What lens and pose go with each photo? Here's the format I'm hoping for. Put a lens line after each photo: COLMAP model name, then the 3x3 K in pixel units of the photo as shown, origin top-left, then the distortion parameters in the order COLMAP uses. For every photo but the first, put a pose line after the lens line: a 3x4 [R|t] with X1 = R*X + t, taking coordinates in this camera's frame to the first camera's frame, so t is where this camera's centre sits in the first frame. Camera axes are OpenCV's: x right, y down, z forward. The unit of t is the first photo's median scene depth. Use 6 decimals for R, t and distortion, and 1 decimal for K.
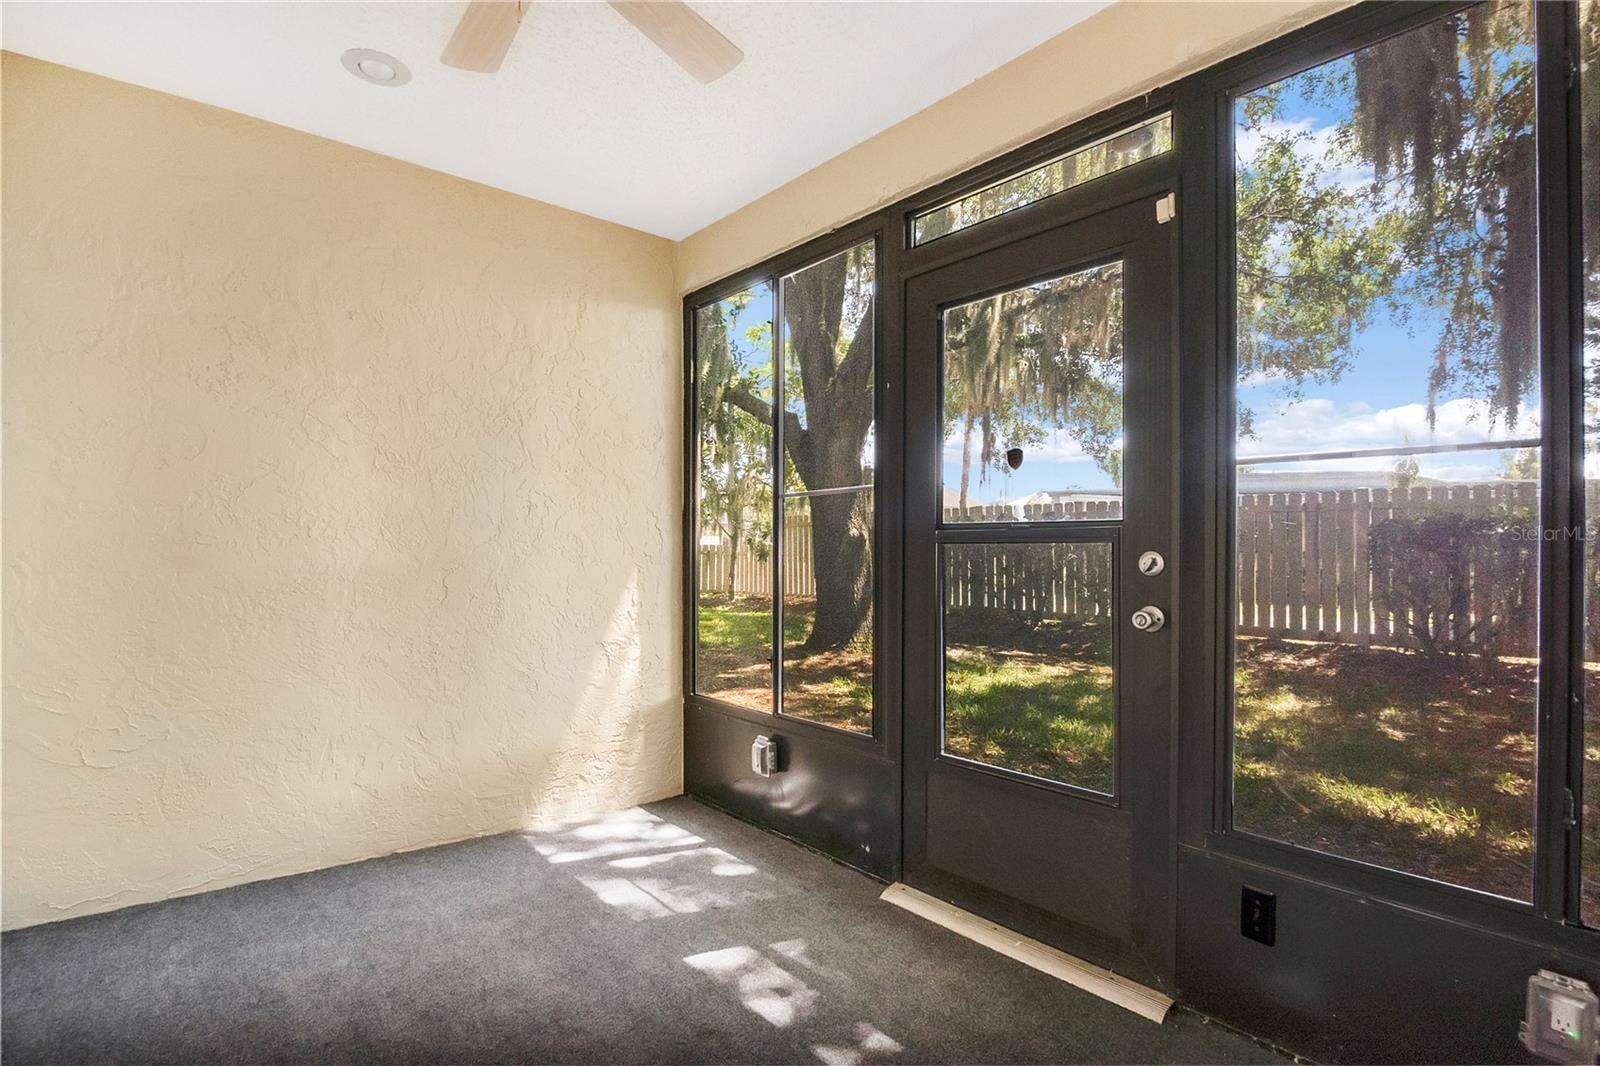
lens RADIAL K [[781.8, 0, 796.2], [0, 781.8, 536.9], [0, 0, 1]] dist [-0.013043, -0.000994]
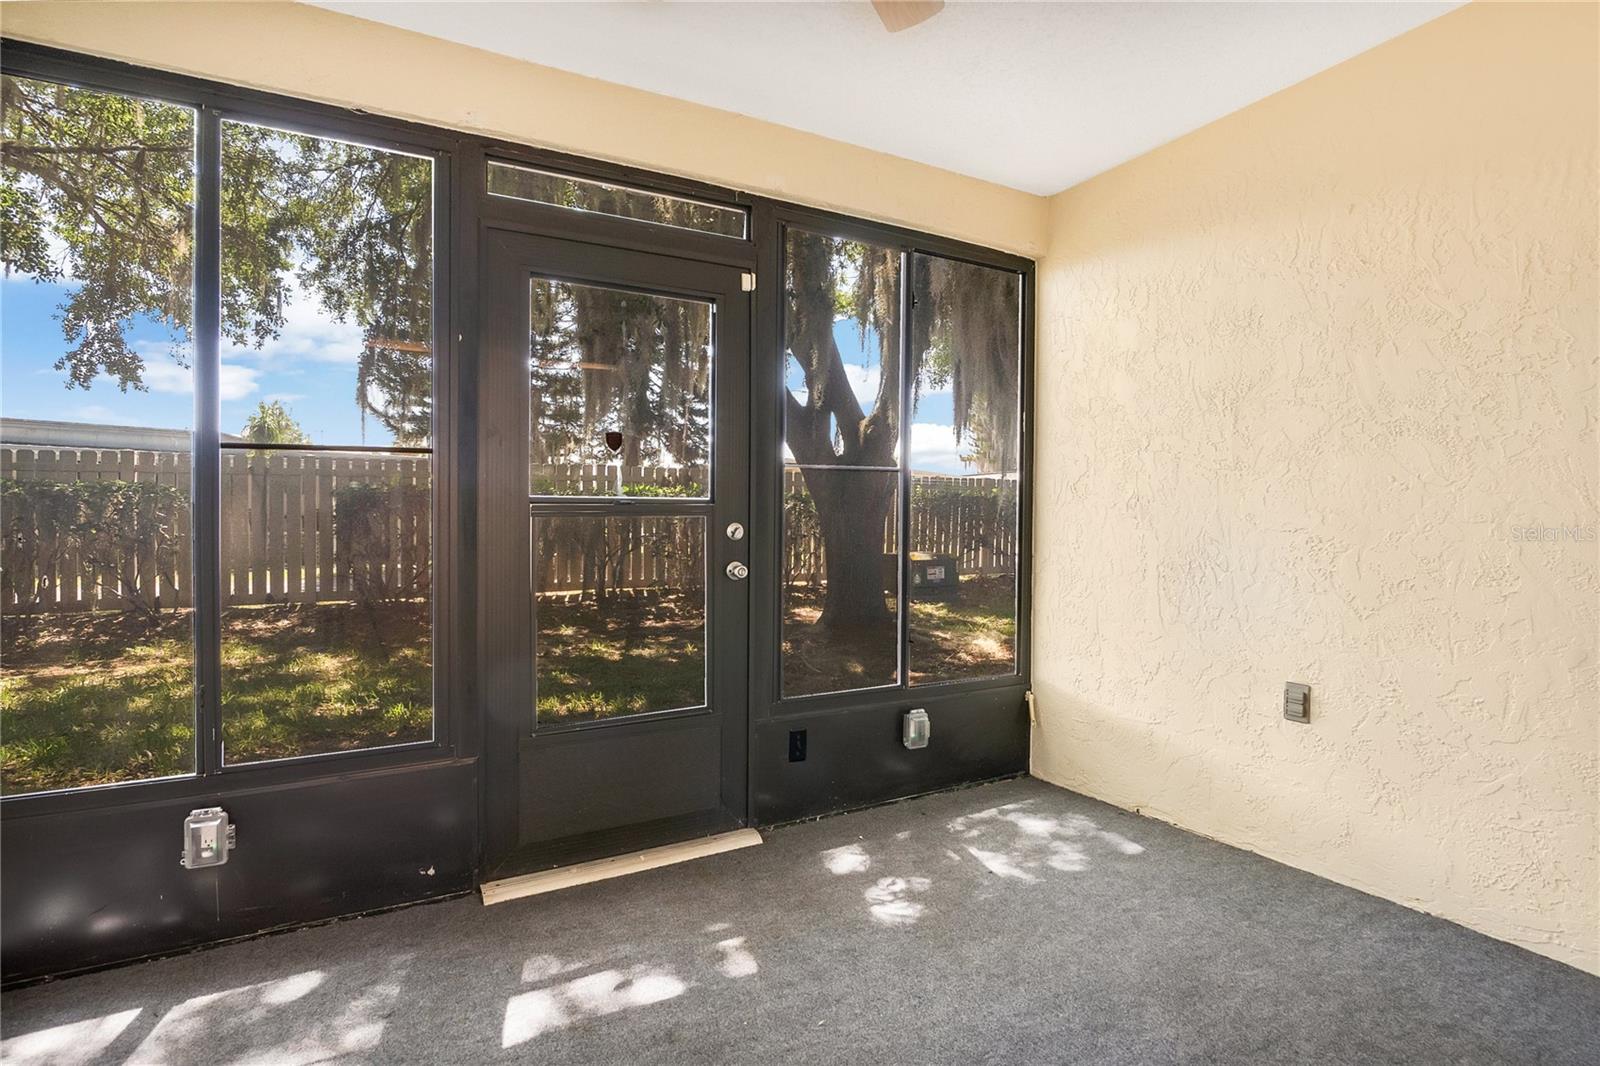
lens RADIAL K [[781.8, 0, 796.2], [0, 781.8, 536.9], [0, 0, 1]] dist [-0.013043, -0.000994]
pose [[0.229247, -0.036599, 0.972680, -0.693459], [-0.012449, 0.999101, 0.040527, -0.011673], [-0.973289, -0.021400, 0.228585, 0.451068]]
